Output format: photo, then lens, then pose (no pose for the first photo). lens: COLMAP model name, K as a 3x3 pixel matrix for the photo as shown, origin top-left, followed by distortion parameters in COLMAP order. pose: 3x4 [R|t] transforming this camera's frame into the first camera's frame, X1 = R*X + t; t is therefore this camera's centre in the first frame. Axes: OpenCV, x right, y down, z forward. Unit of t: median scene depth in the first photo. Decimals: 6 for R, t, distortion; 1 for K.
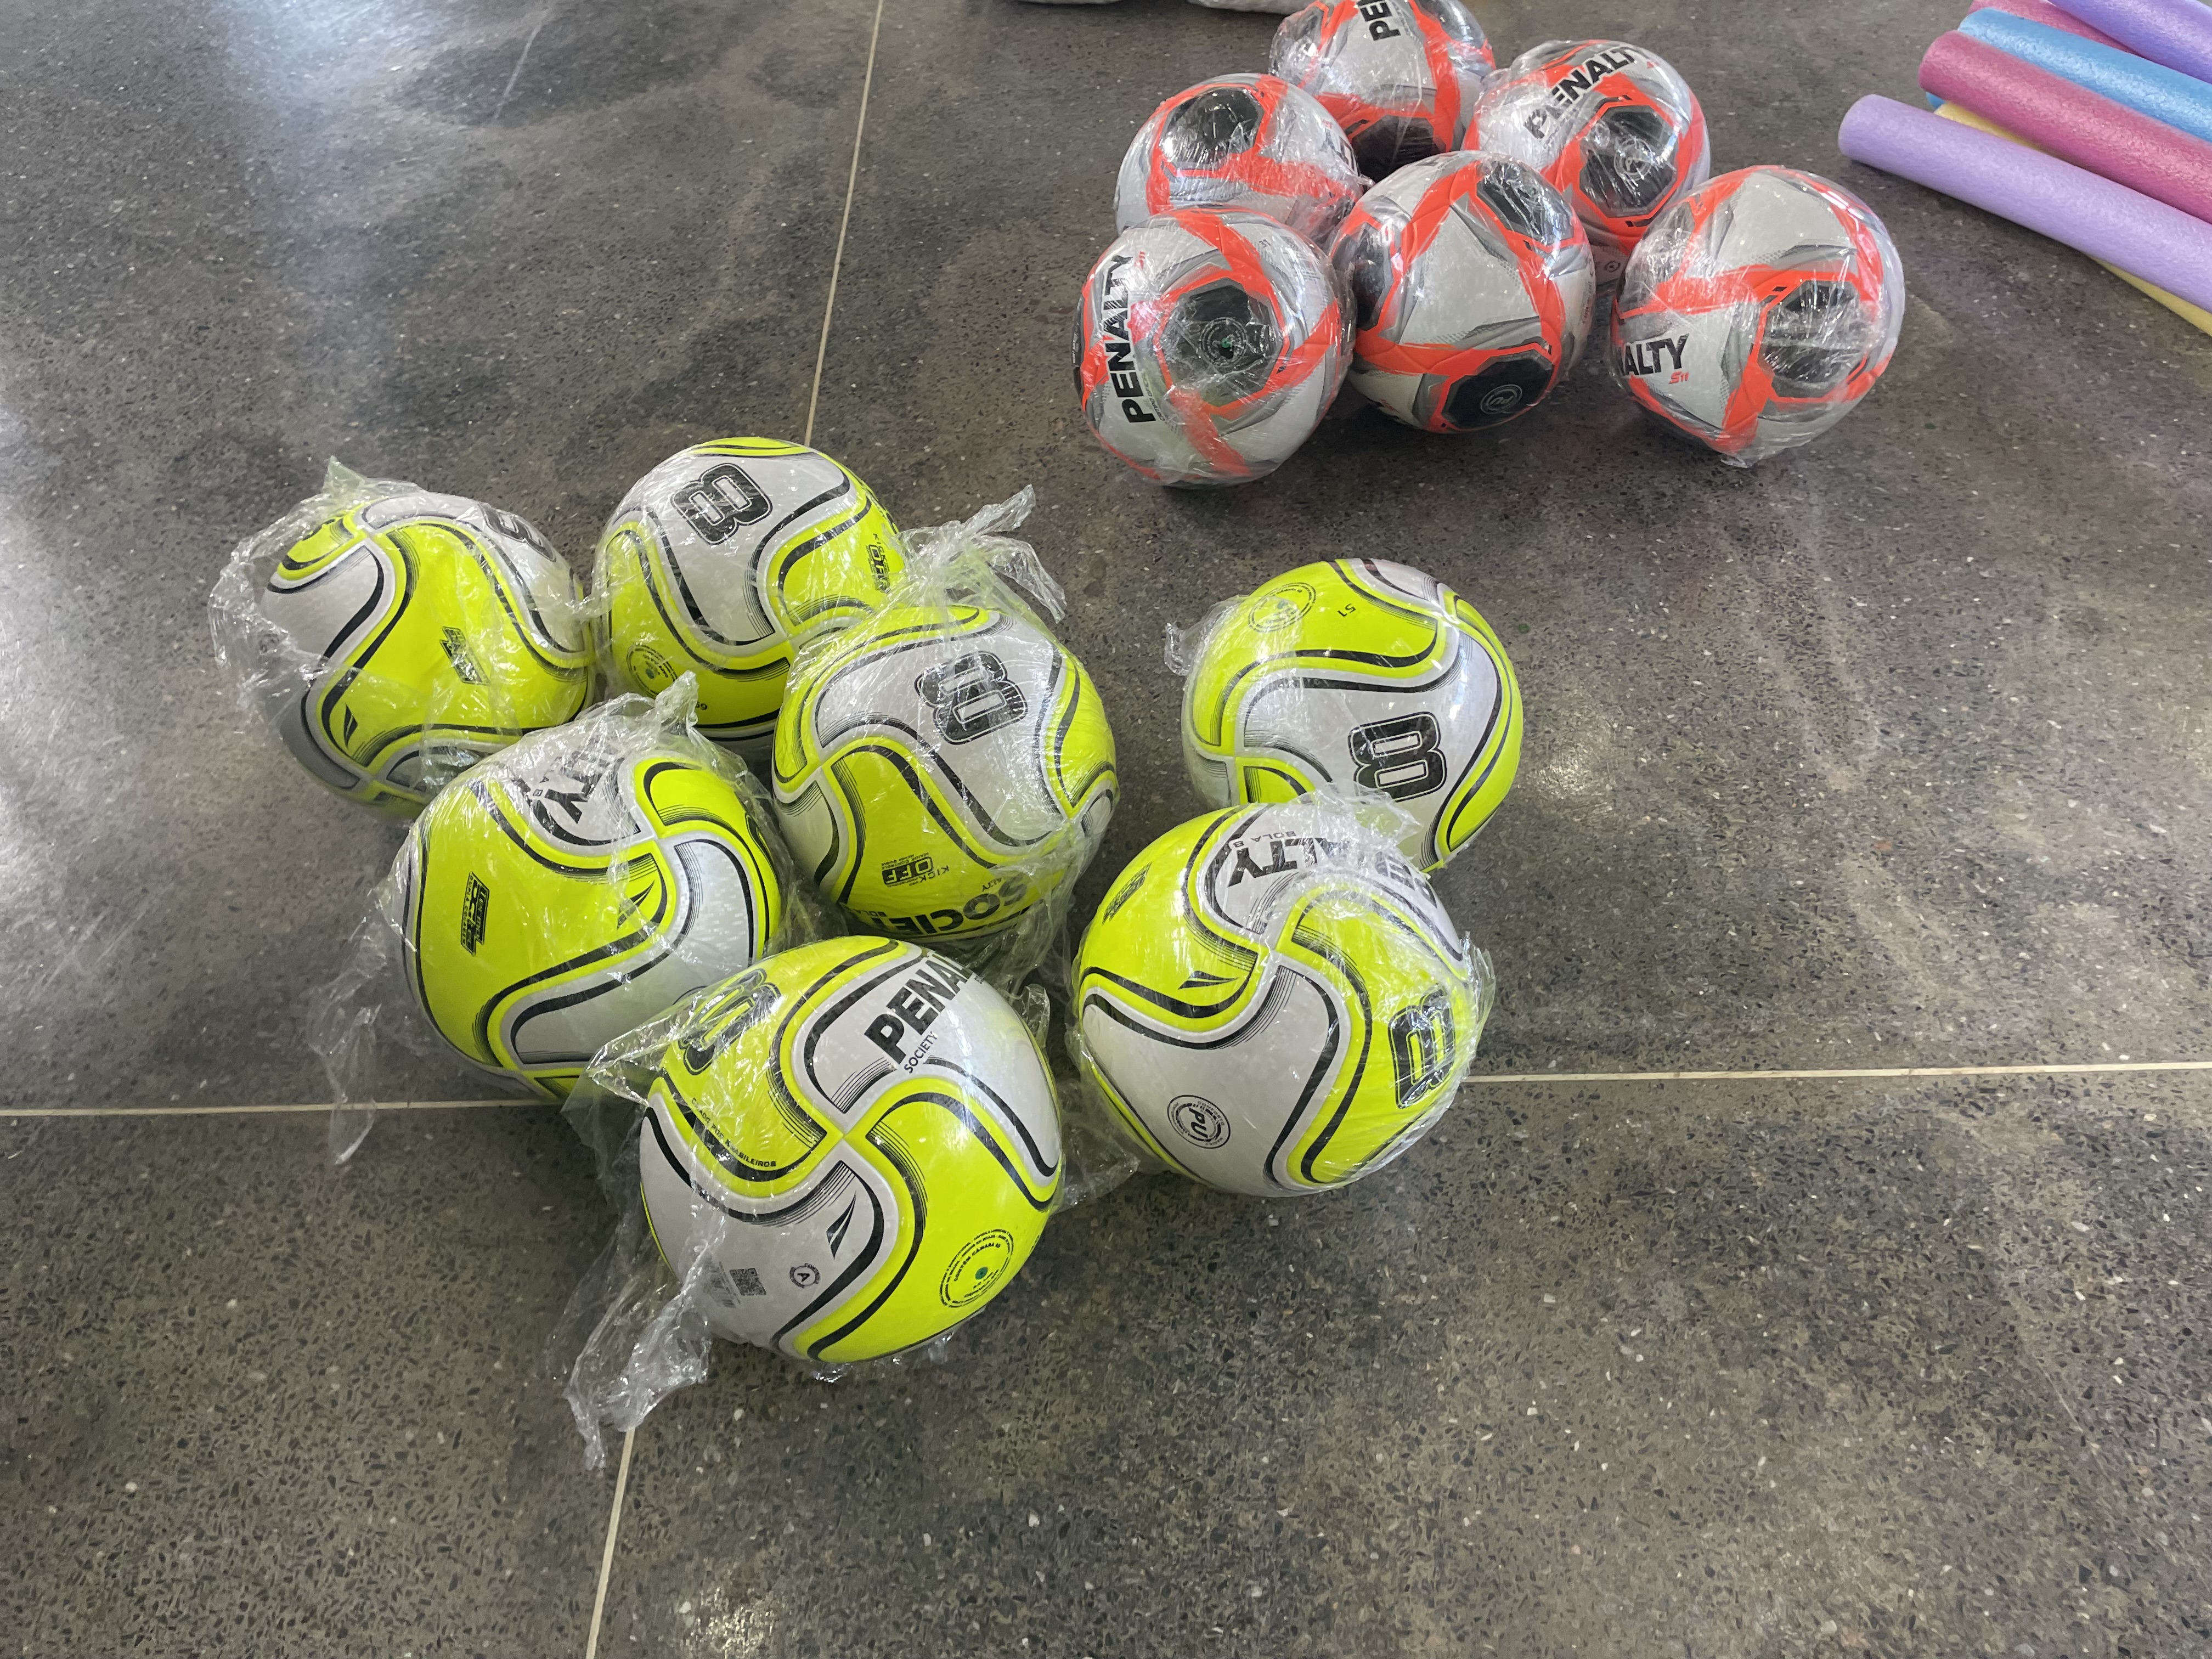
lens RADIAL K [[1678.0, 0, 1088.3], [0, 1678.0, 829.0], [0, 0, 1]] dist [-0.003982, -0.007974]
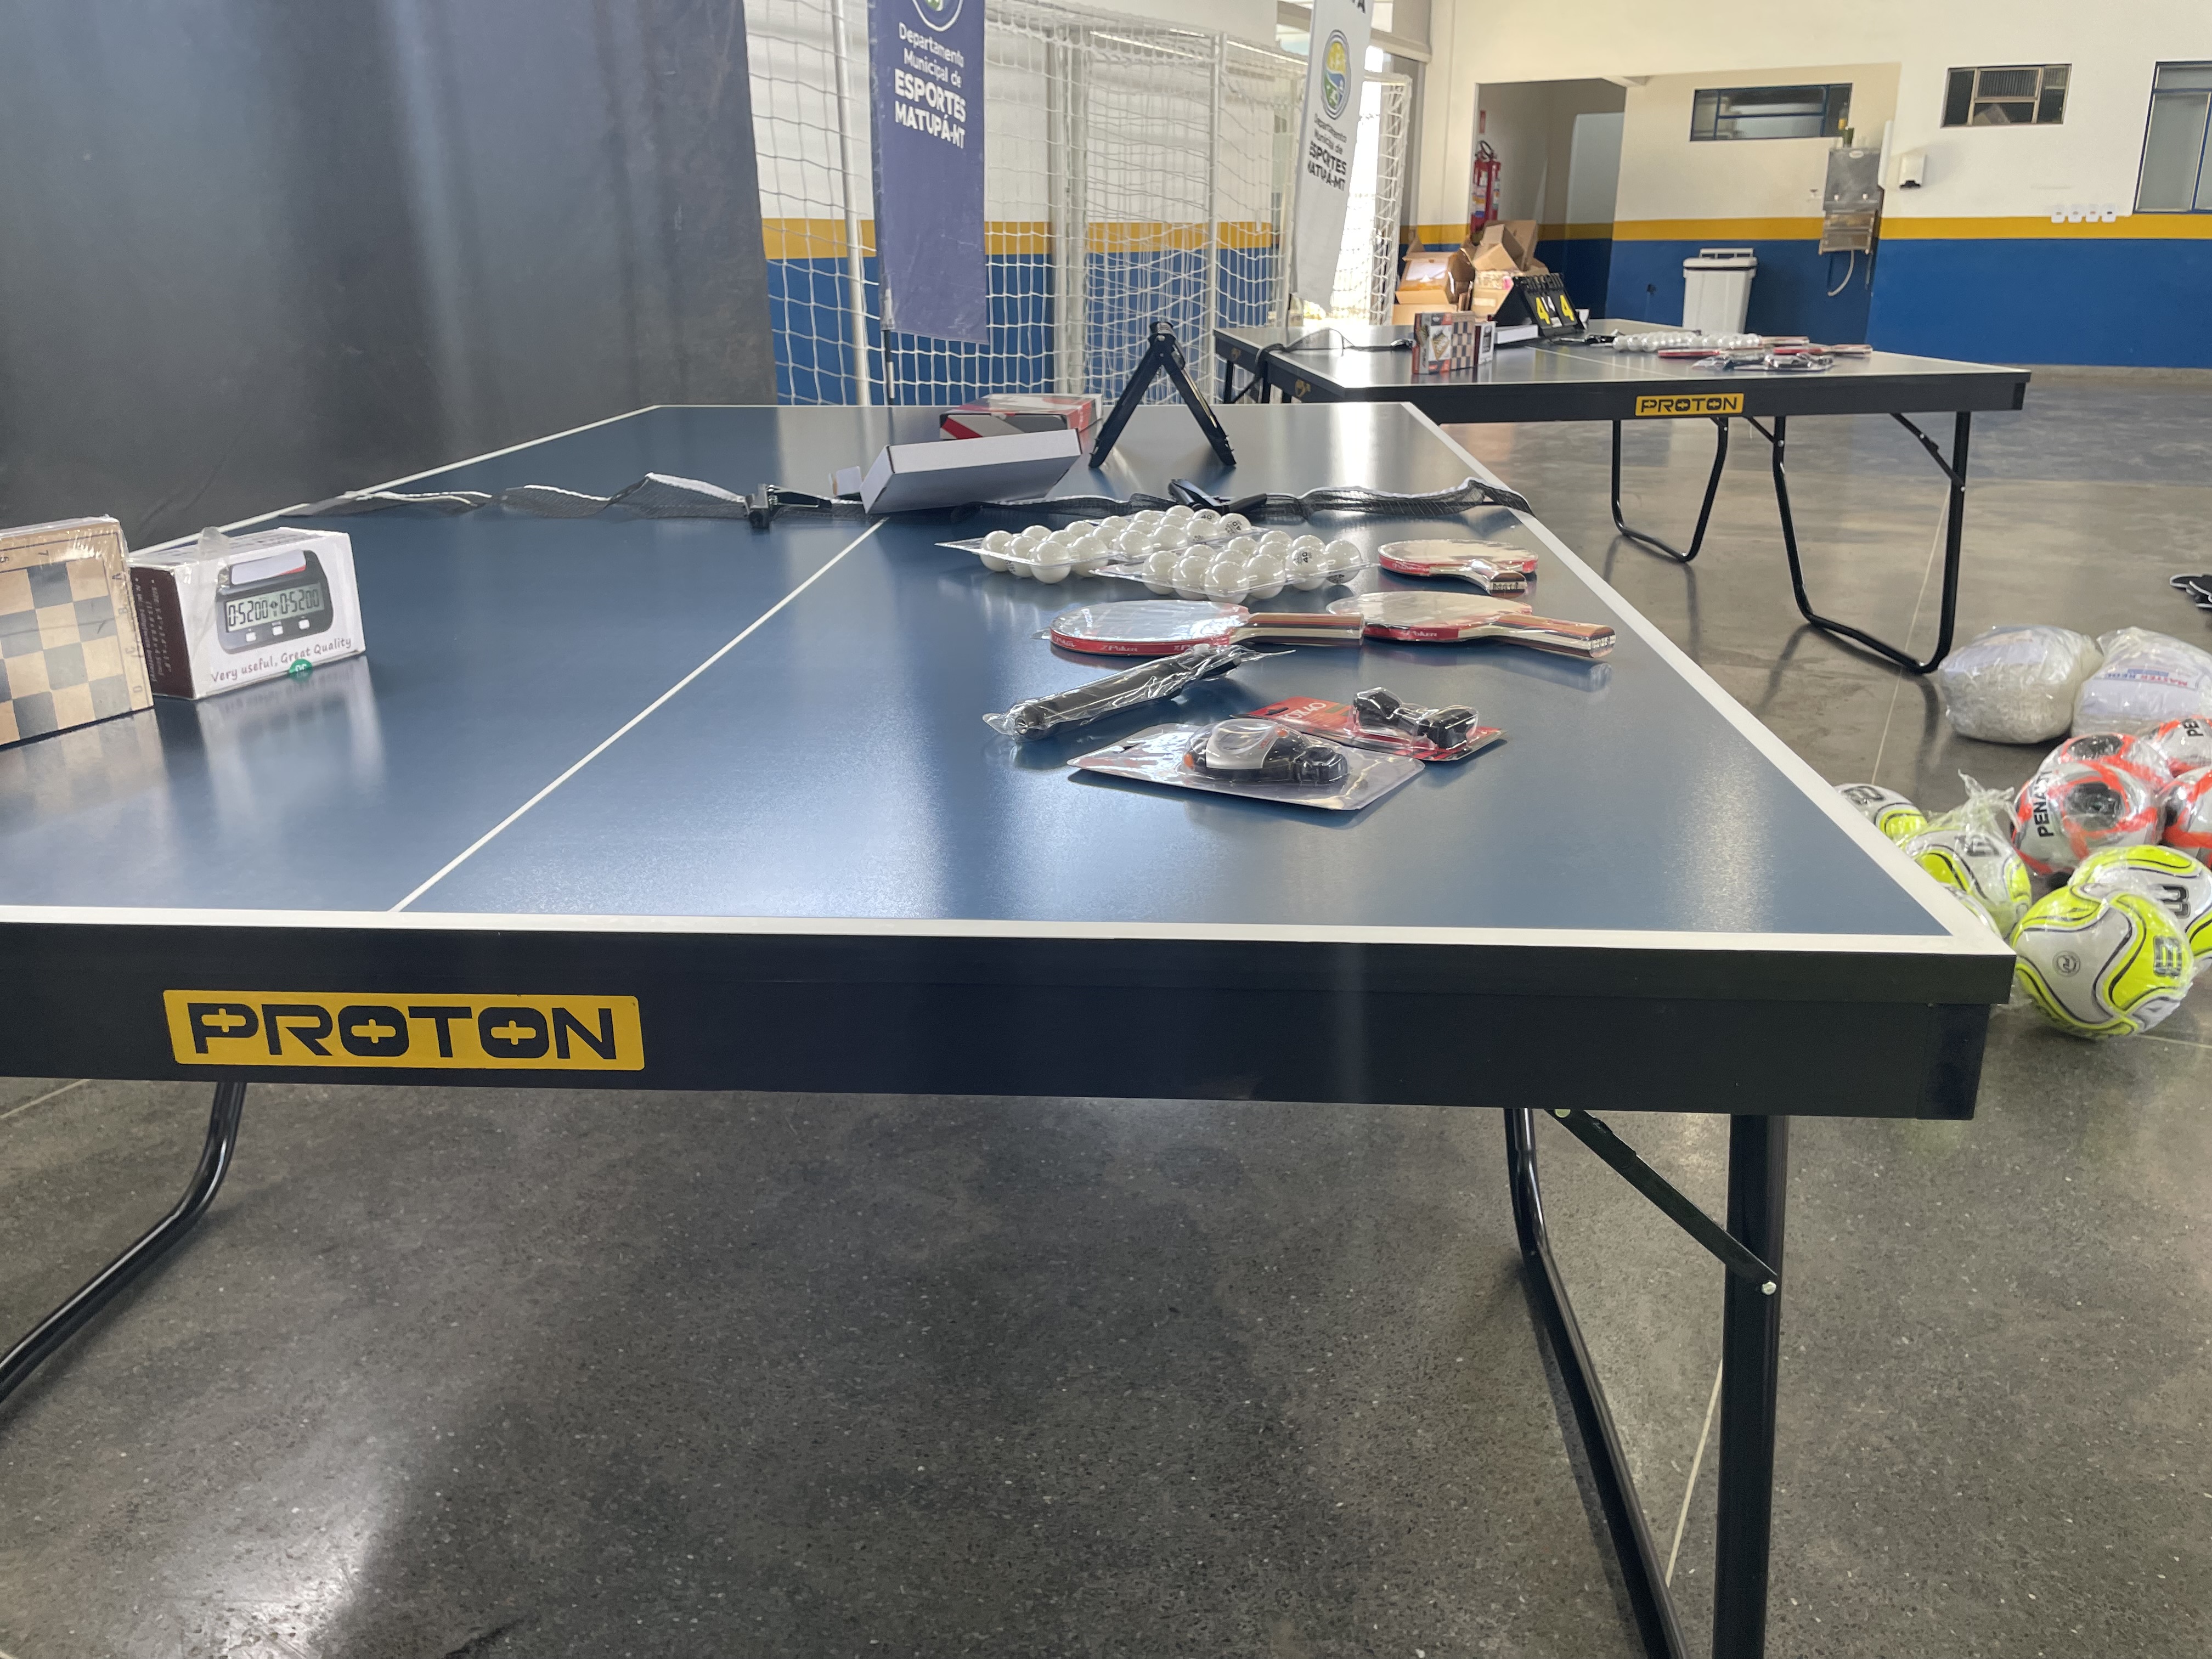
lens RADIAL K [[1678.0, 0, 1104.6], [0, 1678.0, 816.2], [0, 0, 1]] dist [-0.003982, -0.007974]
pose [[0.885392, 0.174157, -0.430988, -0.140642], [-0.367357, 0.830266, -0.419173, 1.298625], [0.284833, 0.529459, 0.799089, -1.299516]]
